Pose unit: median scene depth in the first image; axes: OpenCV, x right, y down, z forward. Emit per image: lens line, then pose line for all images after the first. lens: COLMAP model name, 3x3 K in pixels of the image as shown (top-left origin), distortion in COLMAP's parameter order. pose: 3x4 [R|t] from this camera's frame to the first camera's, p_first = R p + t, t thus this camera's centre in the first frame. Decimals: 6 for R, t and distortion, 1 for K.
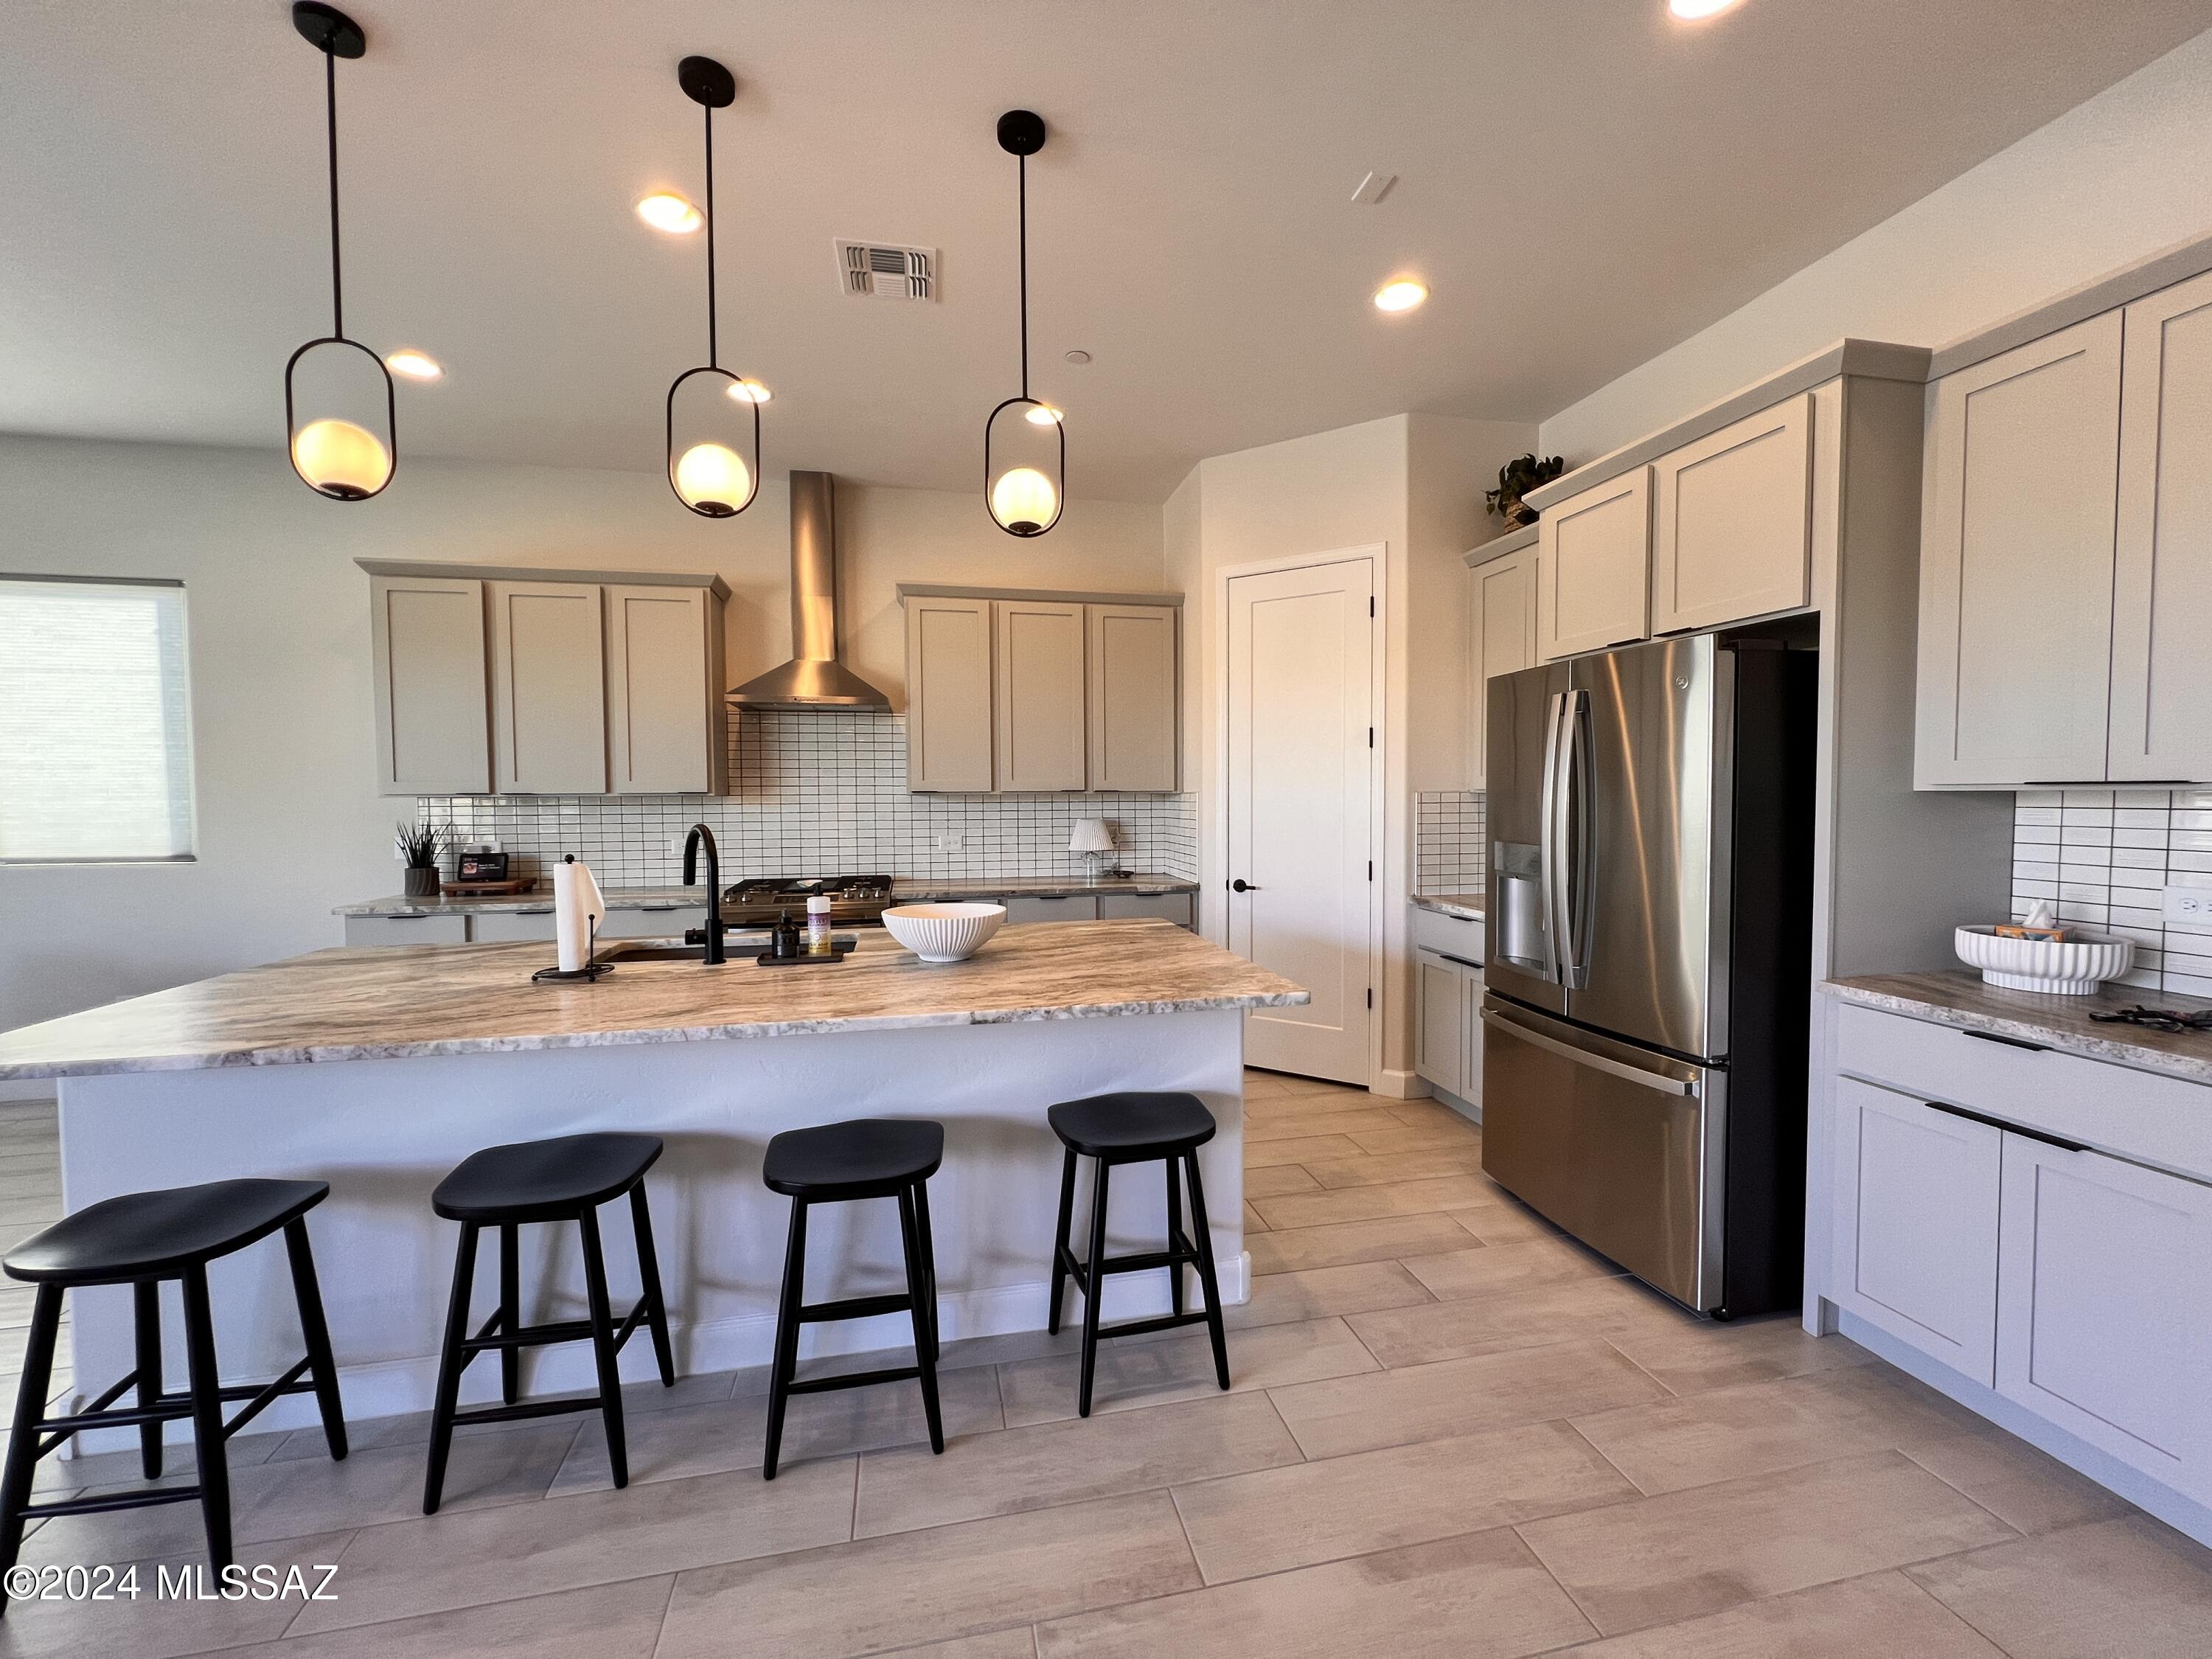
lens RADIAL K [[887.1, 0, 1100.6], [0, 887.1, 825.7], [0, 0, 1]] dist [-0.000434, 0.000587]
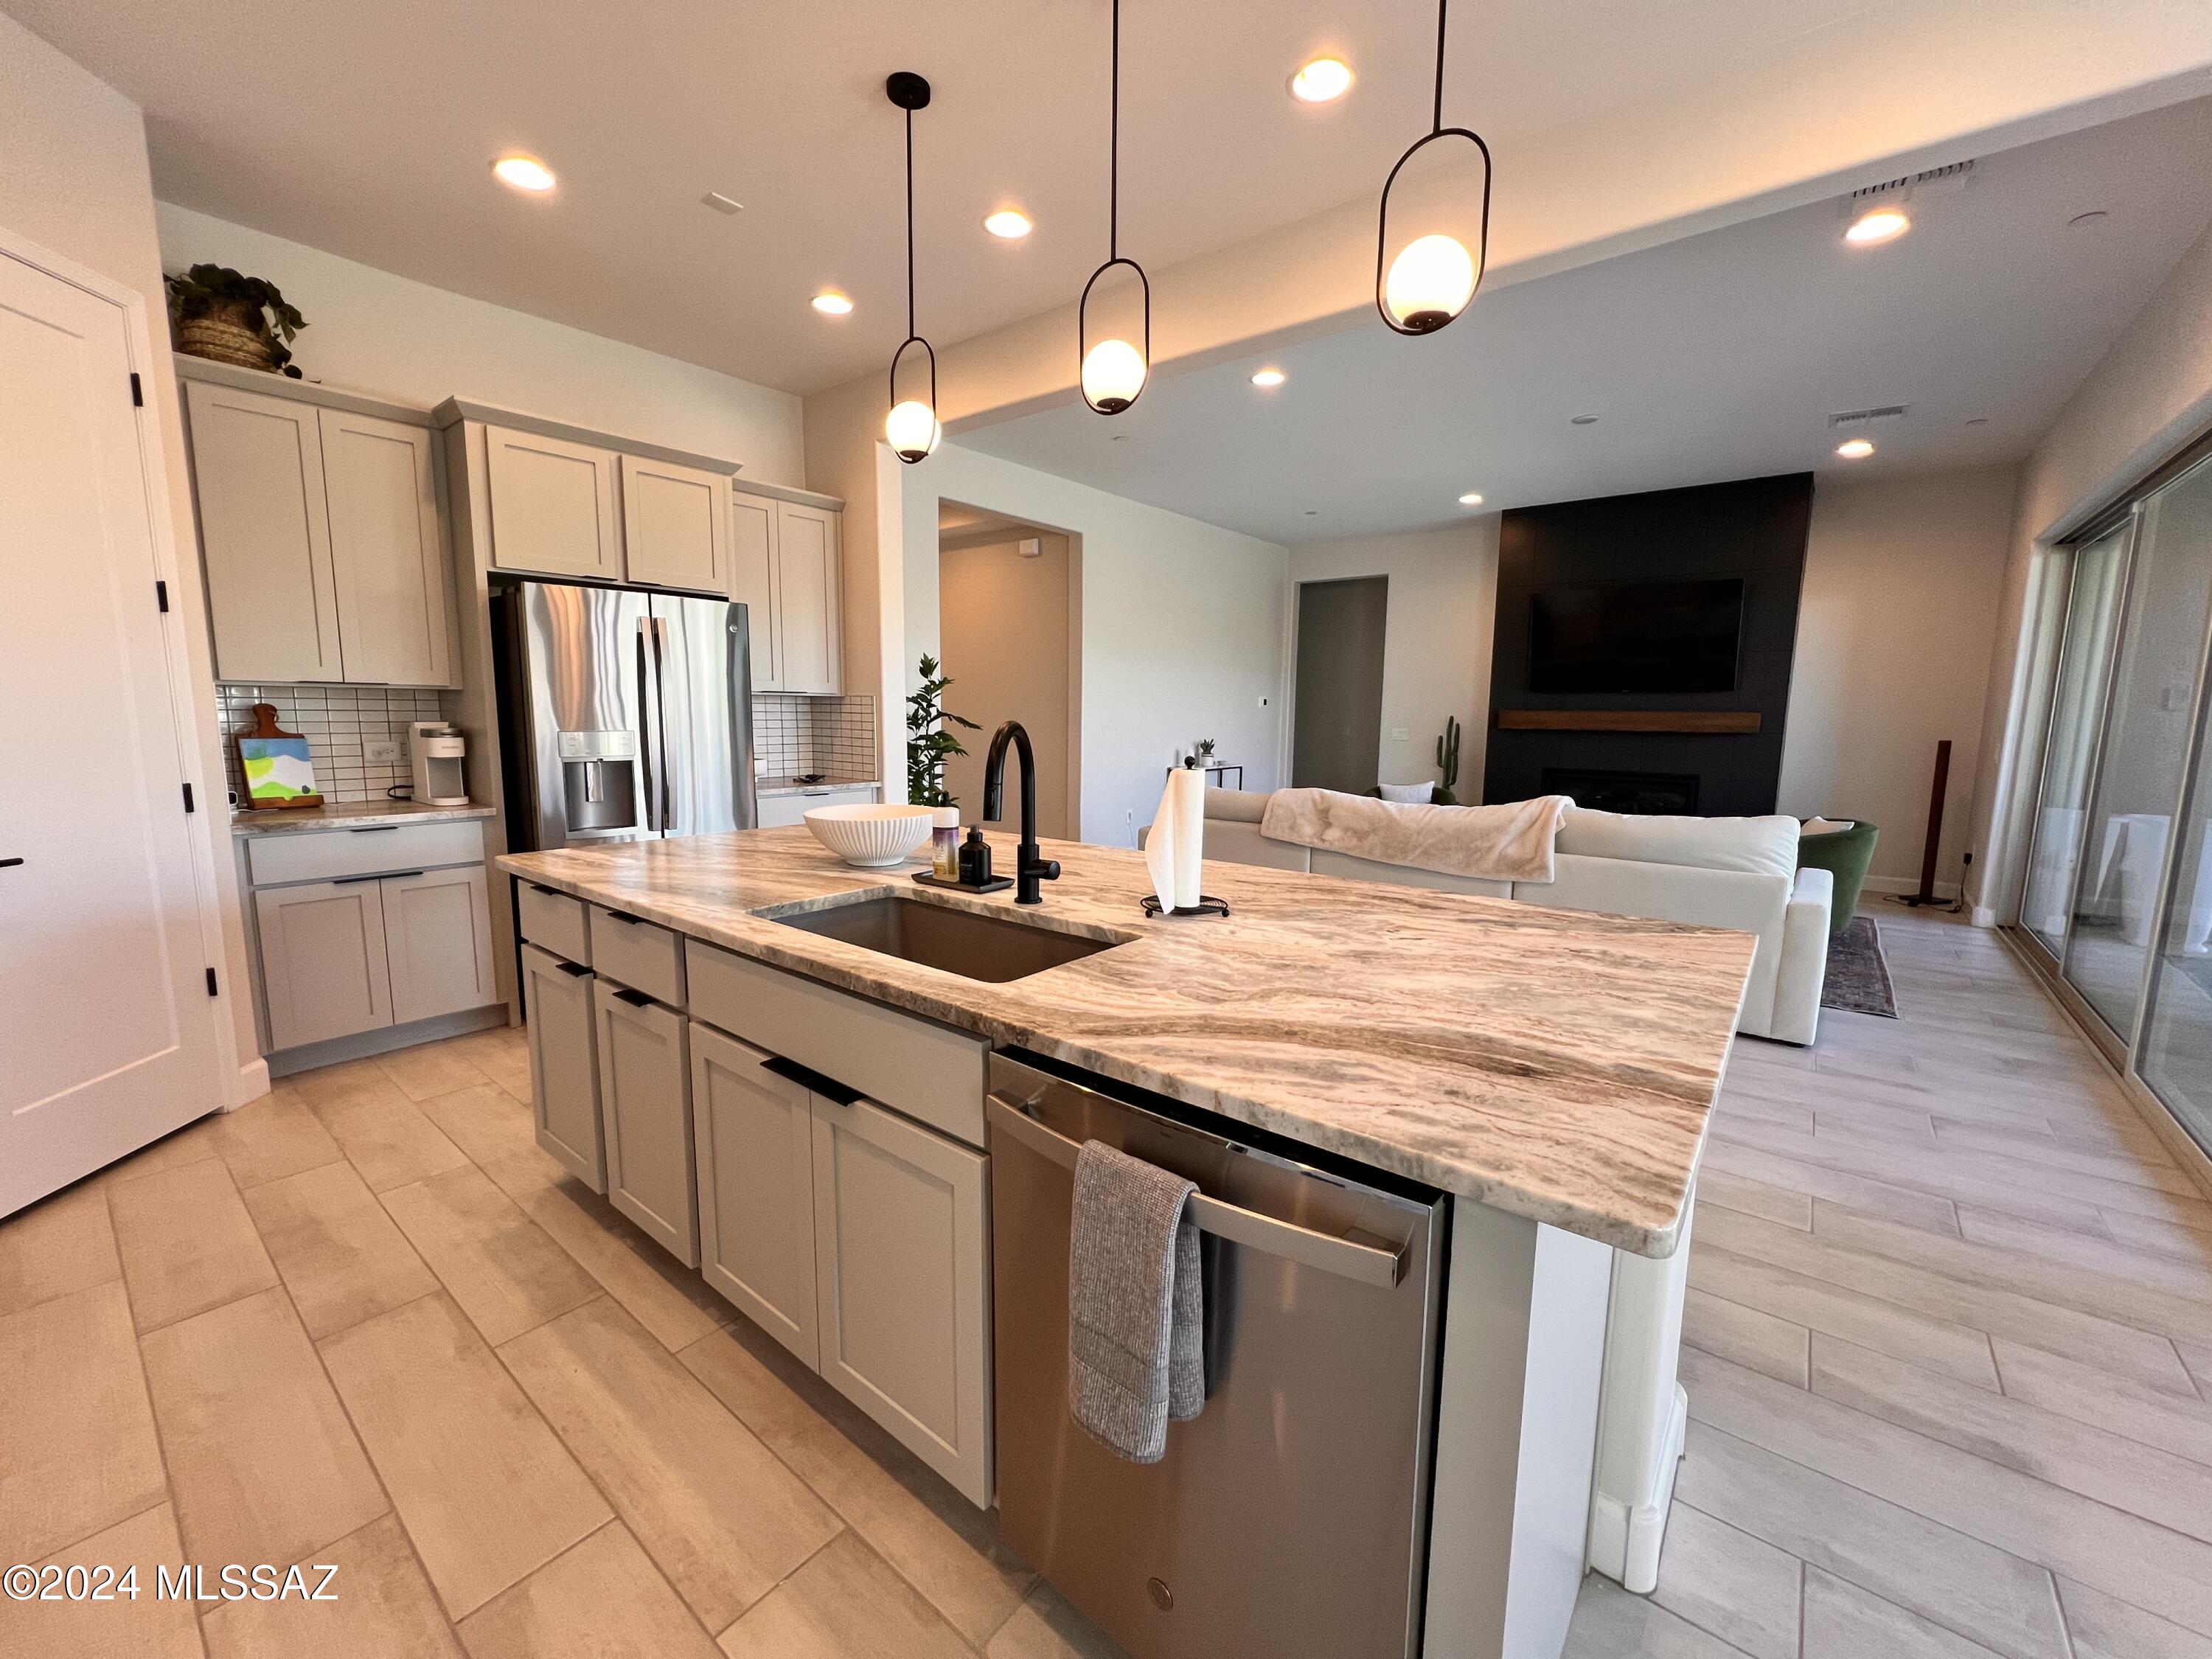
lens RADIAL K [[887.7, 0, 1103.2], [0, 887.7, 826.8], [0, 0, 1]] dist [-0.000995, 0.000516]
pose [[-0.629804, -0.103836, 0.769782, -1.007186], [0.022159, 0.988219, 0.151431, -0.023726], [-0.776438, 0.112430, -0.620084, 1.348779]]
